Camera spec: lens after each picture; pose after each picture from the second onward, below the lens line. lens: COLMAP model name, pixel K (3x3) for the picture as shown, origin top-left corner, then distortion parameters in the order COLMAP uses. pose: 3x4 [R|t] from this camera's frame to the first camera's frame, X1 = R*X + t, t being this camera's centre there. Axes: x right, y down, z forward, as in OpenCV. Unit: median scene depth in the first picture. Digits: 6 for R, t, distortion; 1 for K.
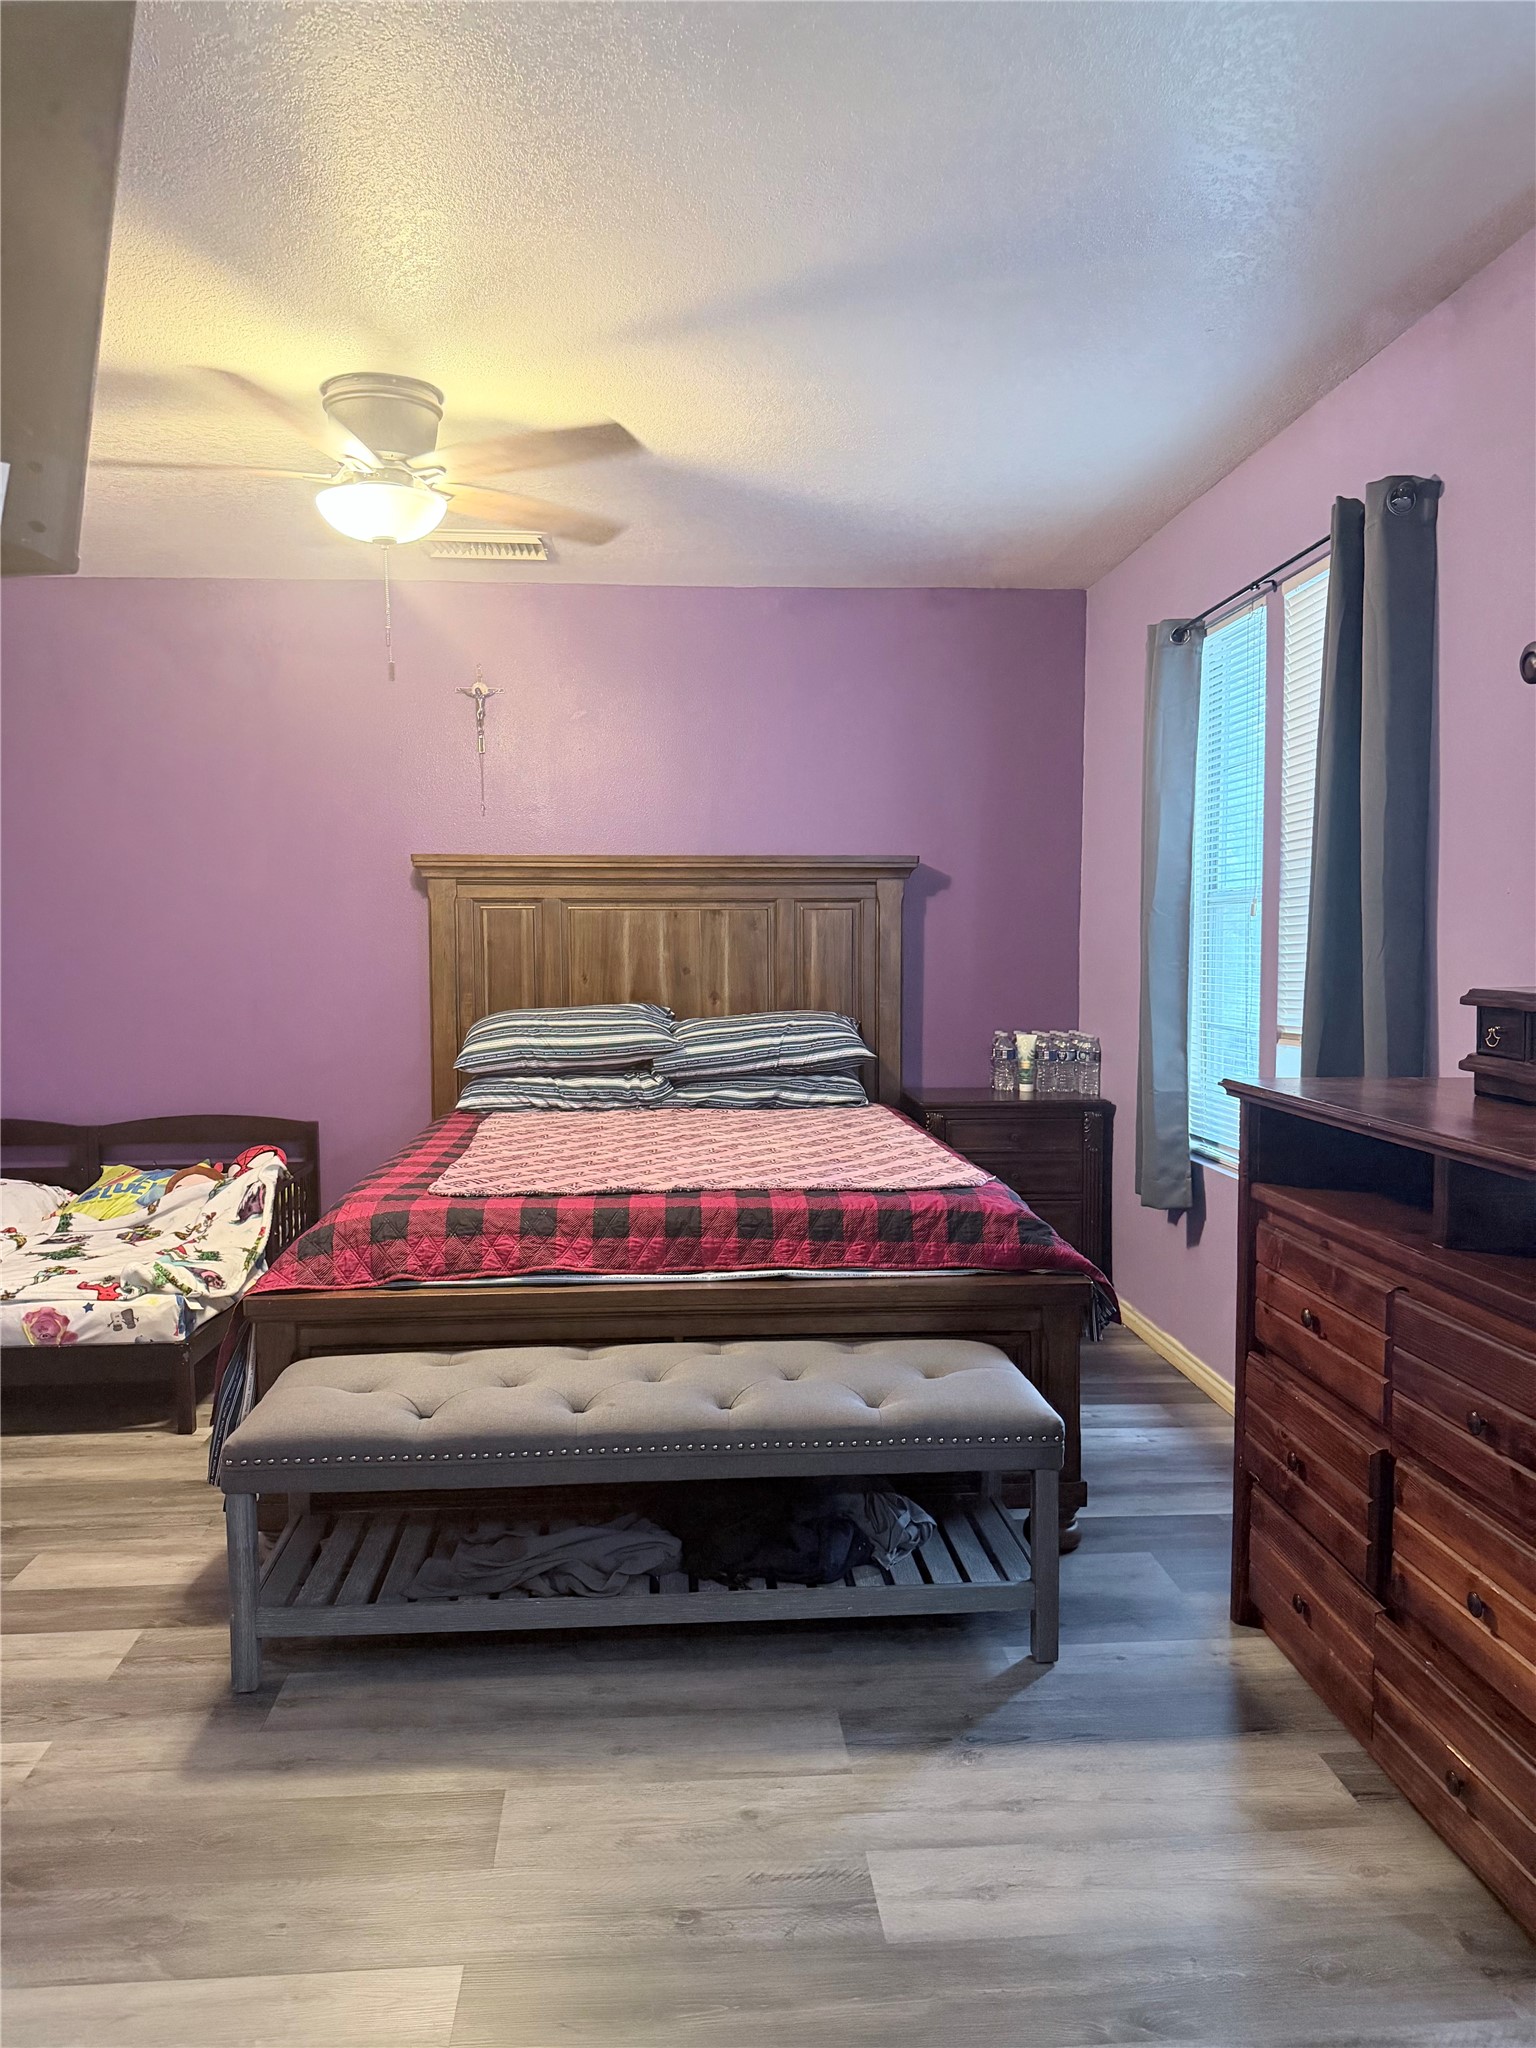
lens RADIAL K [[1436.0, 0, 768.6], [0, 1436.0, 1022.4], [0, 0, 1]] dist [-0.005984, -0.005991]
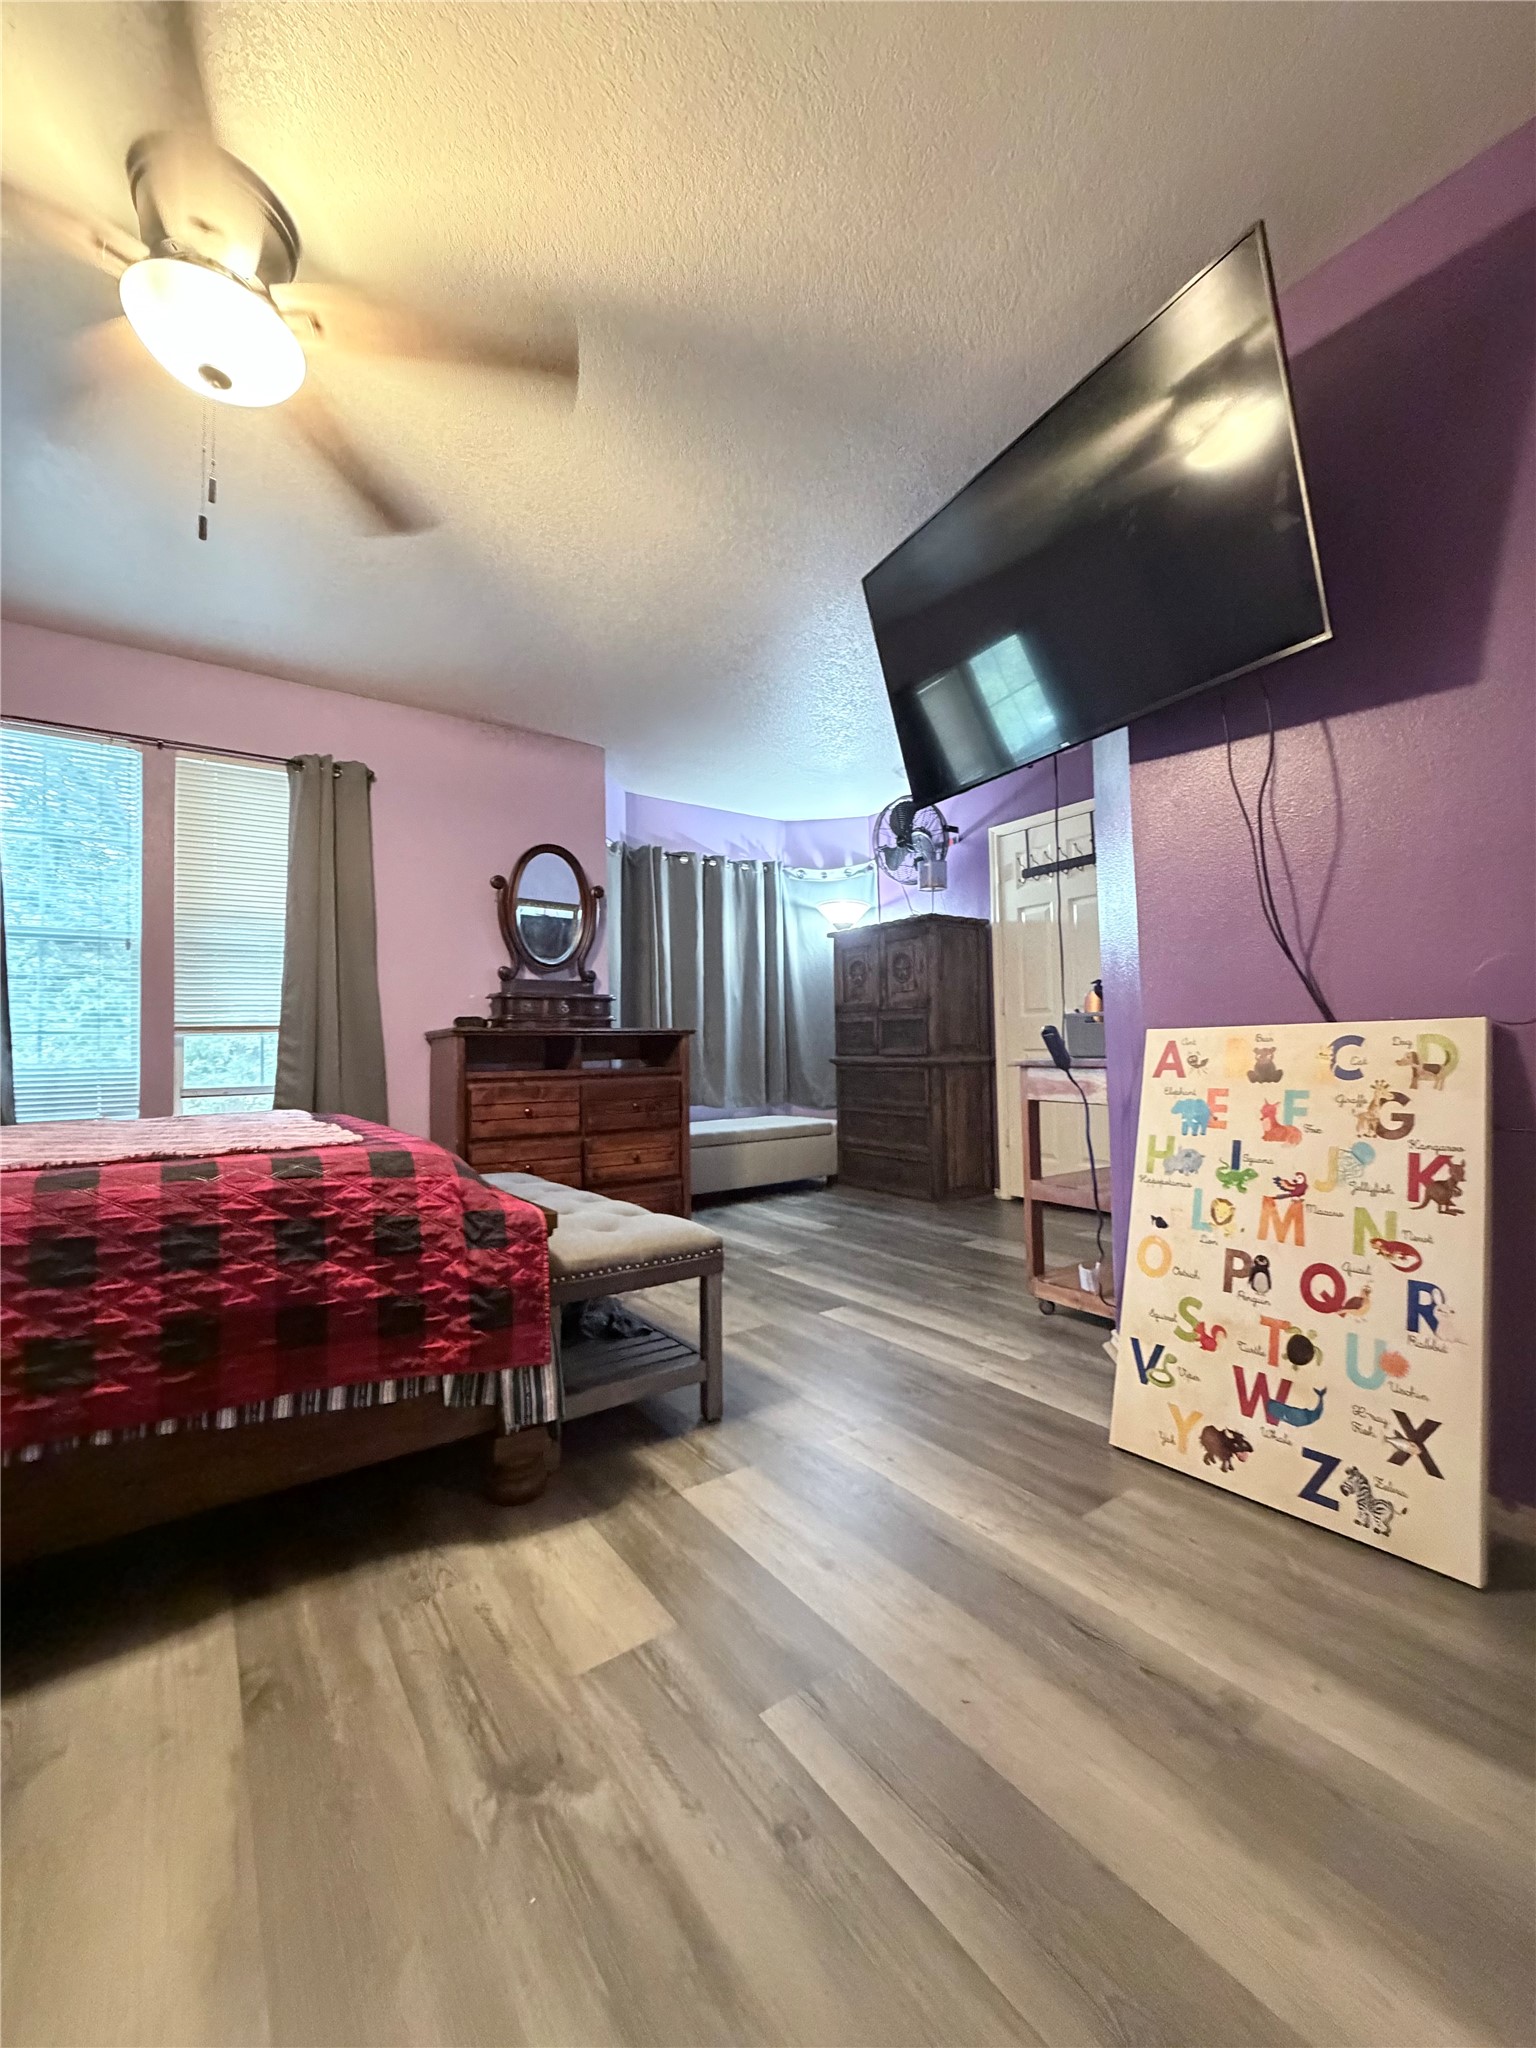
lens RADIAL K [[814.5, 0, 773.4], [0, 814.5, 1024.3], [0, 0, 1]] dist [-0.002119, 0.001021]
pose [[-0.516513, 0.046560, 0.855012, -0.859215], [0.072858, 0.997289, -0.010295, 0.067575], [-0.853174, 0.056977, -0.518506, 1.045862]]
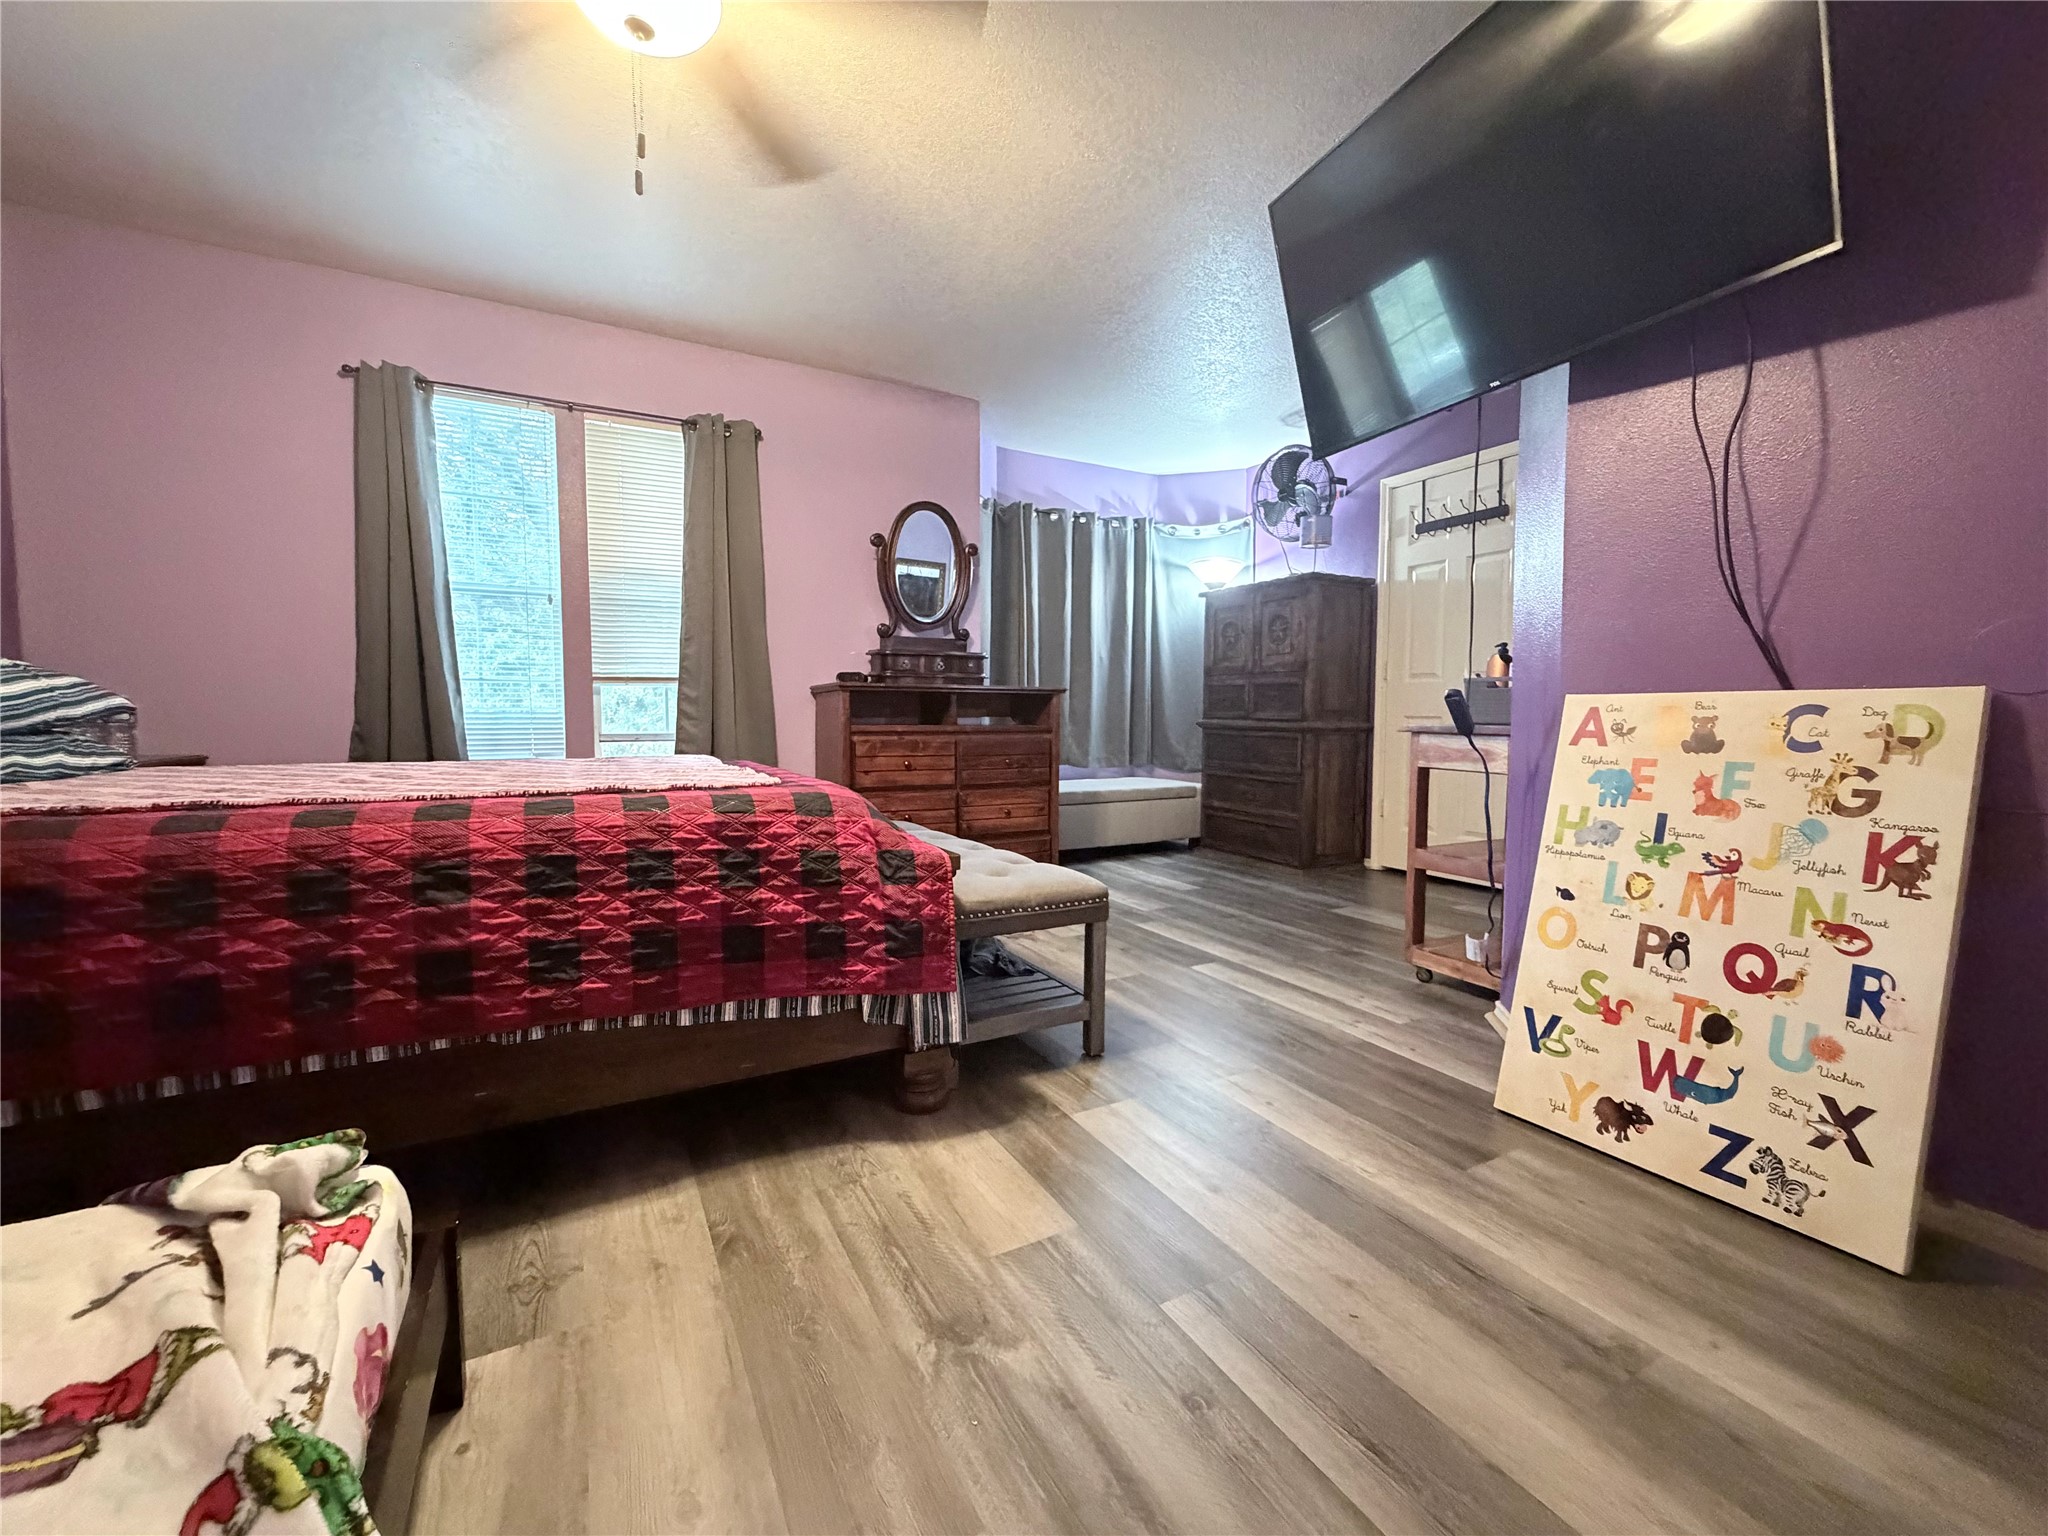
lens RADIAL K [[814.5, 0, 1019.9], [0, 814.5, 768.9], [0, 0, 1]] dist [-0.002119, 0.001021]
pose [[-0.404415, -0.053926, 0.912985, -0.855699], [0.051938, 0.995295, 0.081794, 0.070425], [-0.913100, 0.080497, -0.399711, 1.080957]]
